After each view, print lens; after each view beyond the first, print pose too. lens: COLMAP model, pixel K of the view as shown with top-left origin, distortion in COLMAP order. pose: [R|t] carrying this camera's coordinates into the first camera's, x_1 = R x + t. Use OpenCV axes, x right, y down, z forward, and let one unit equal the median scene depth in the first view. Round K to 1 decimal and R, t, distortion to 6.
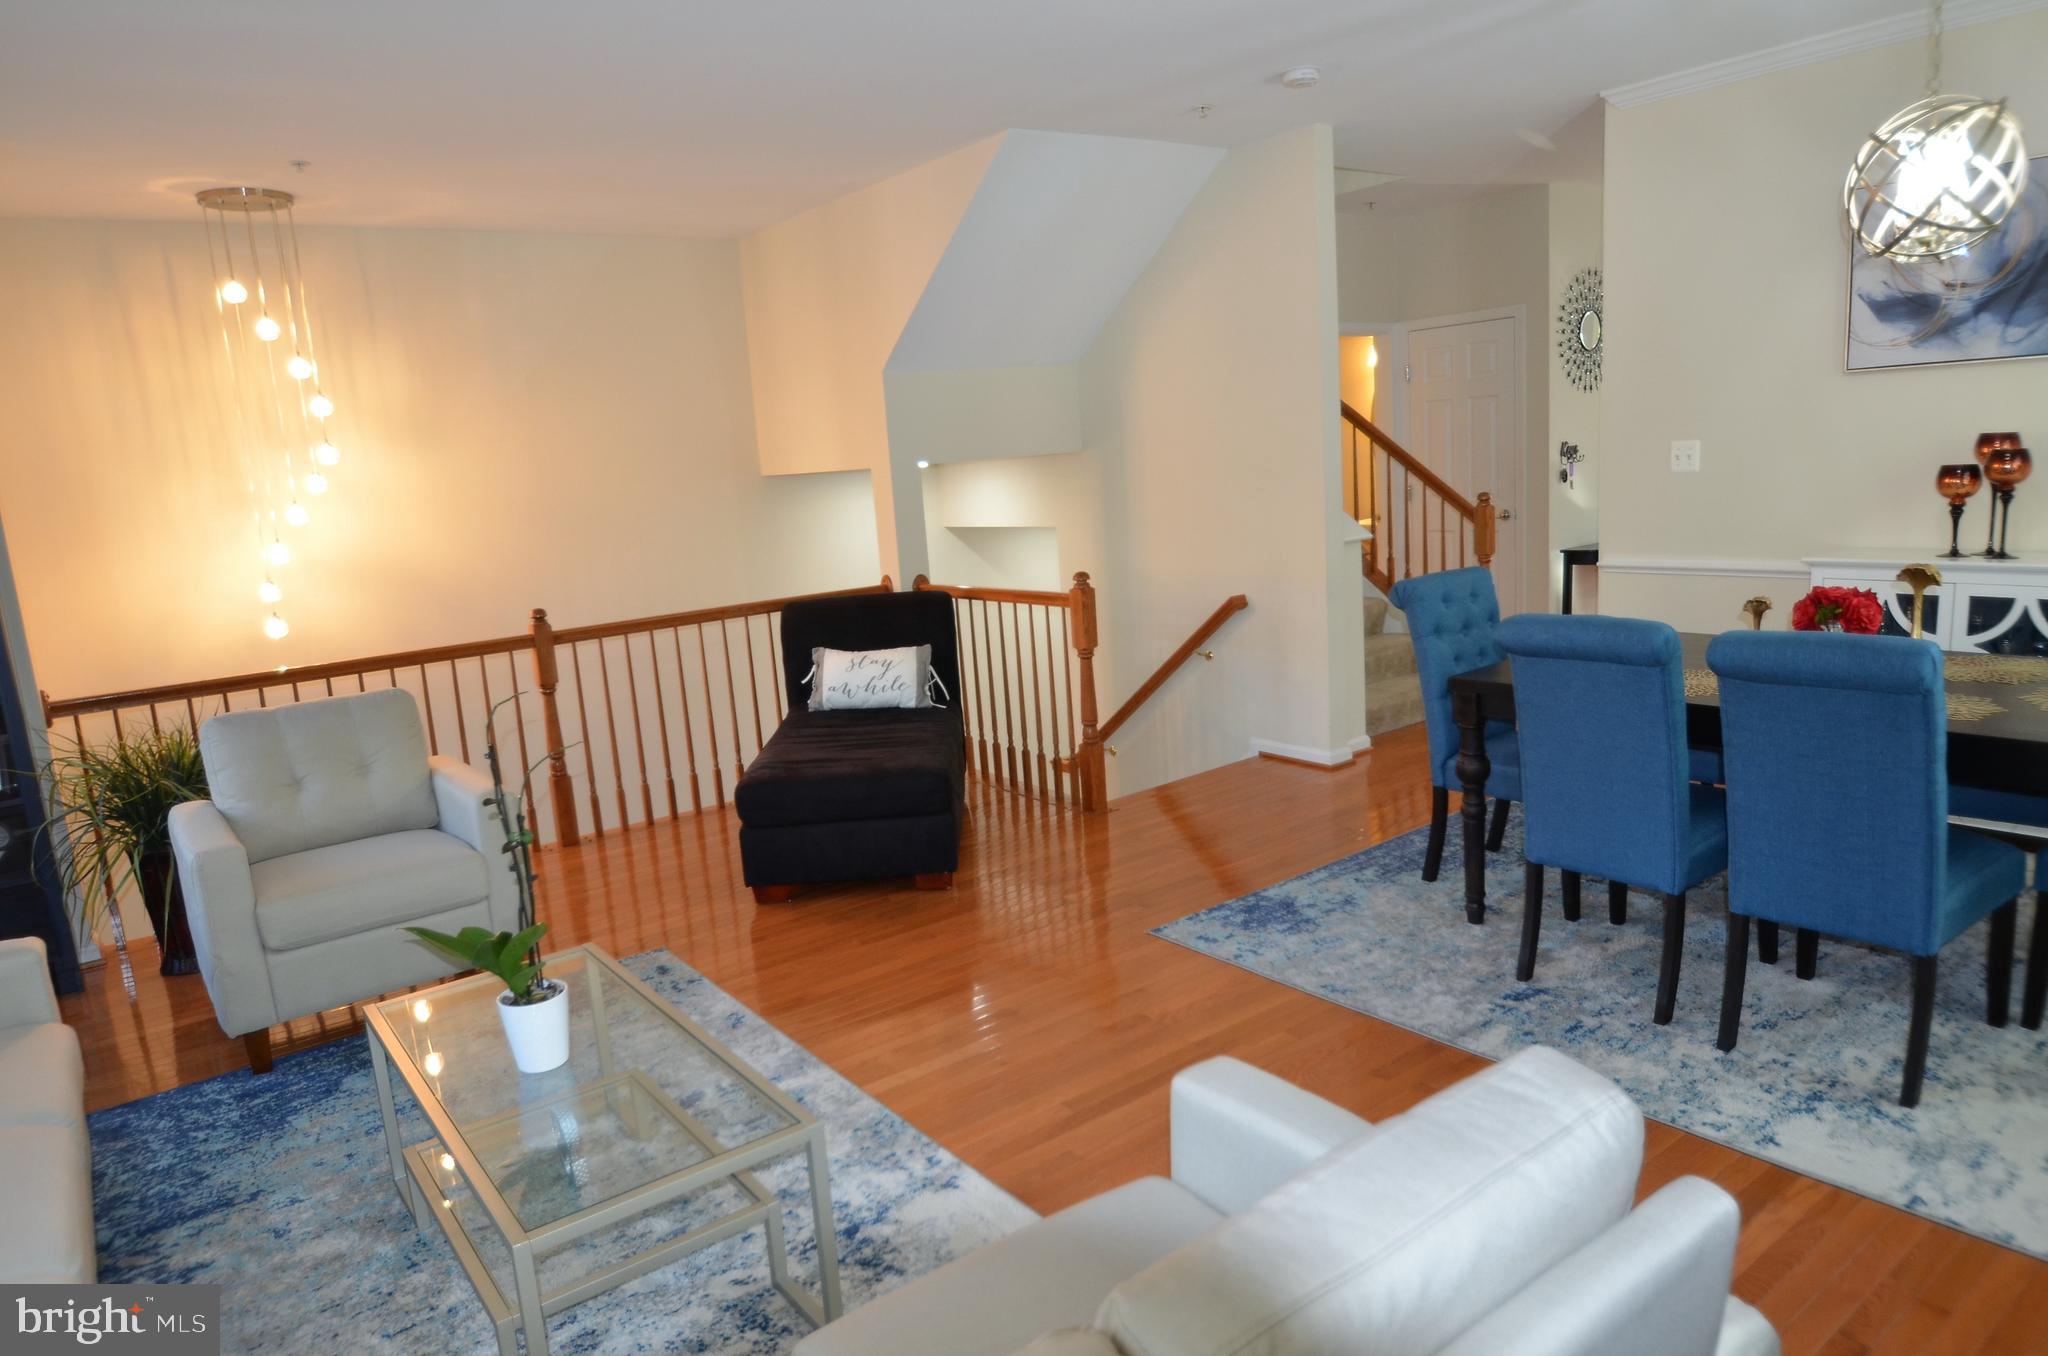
lens RADIAL K [[1270.7, 0, 1017.6], [0, 1270.7, 681.2], [0, 0, 1]] dist [-0.011007, -0.001813]
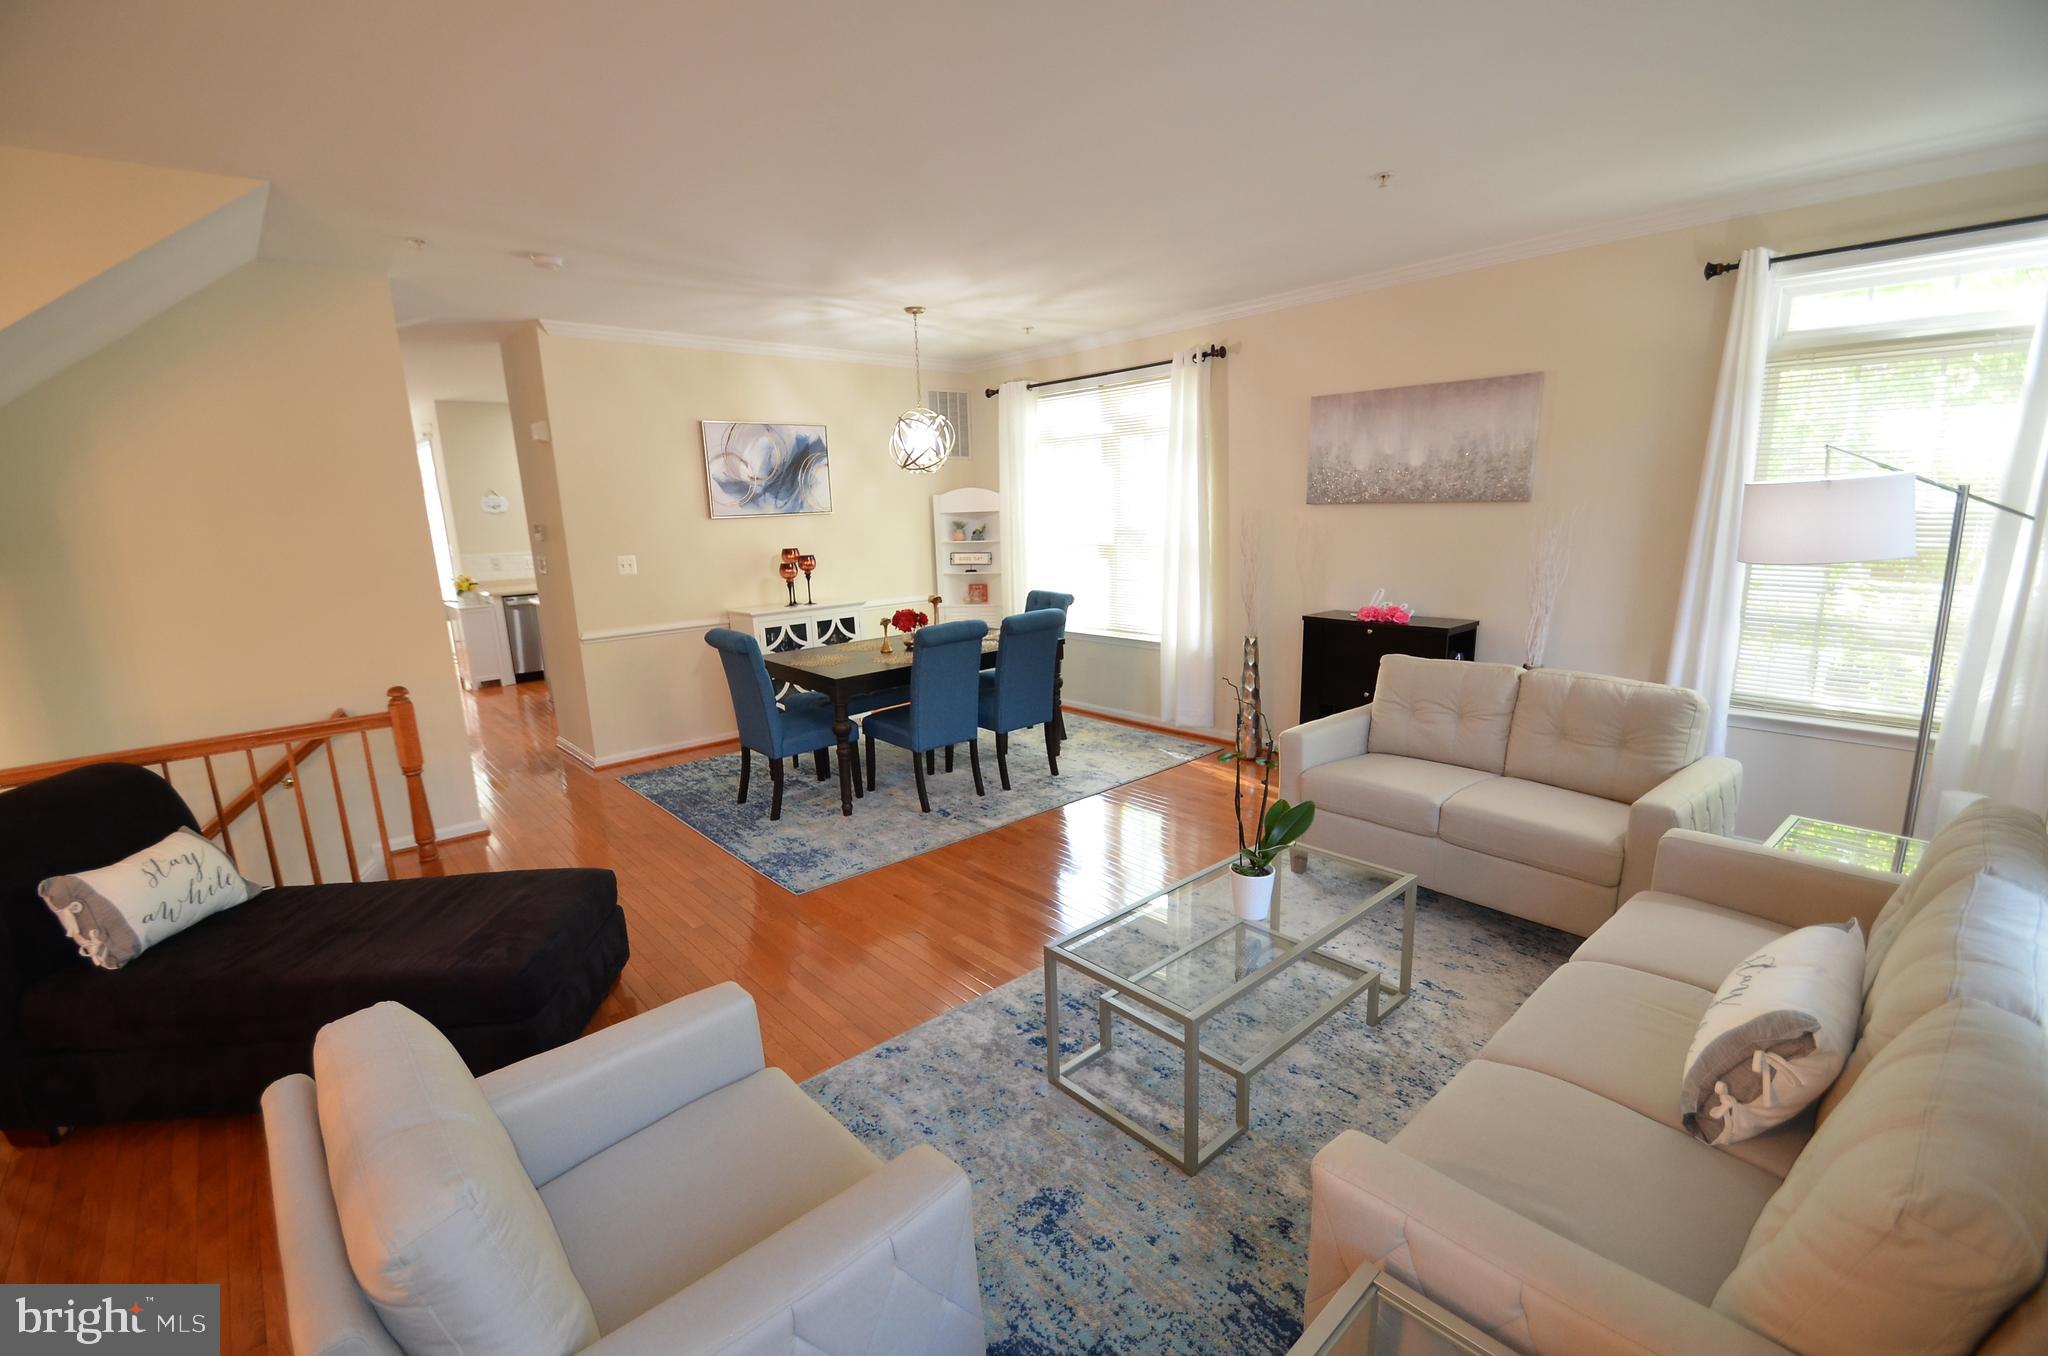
lens RADIAL K [[895.2, 0, 1023.0], [0, 895.2, 684.3], [0, 0, 1]] dist [0.002846, -0.002301]
pose [[-0.069126, -0.131129, 0.988952, -0.794267], [0.214476, 0.966189, 0.143102, -0.102987], [-0.974280, 0.221998, -0.038665, 0.704333]]
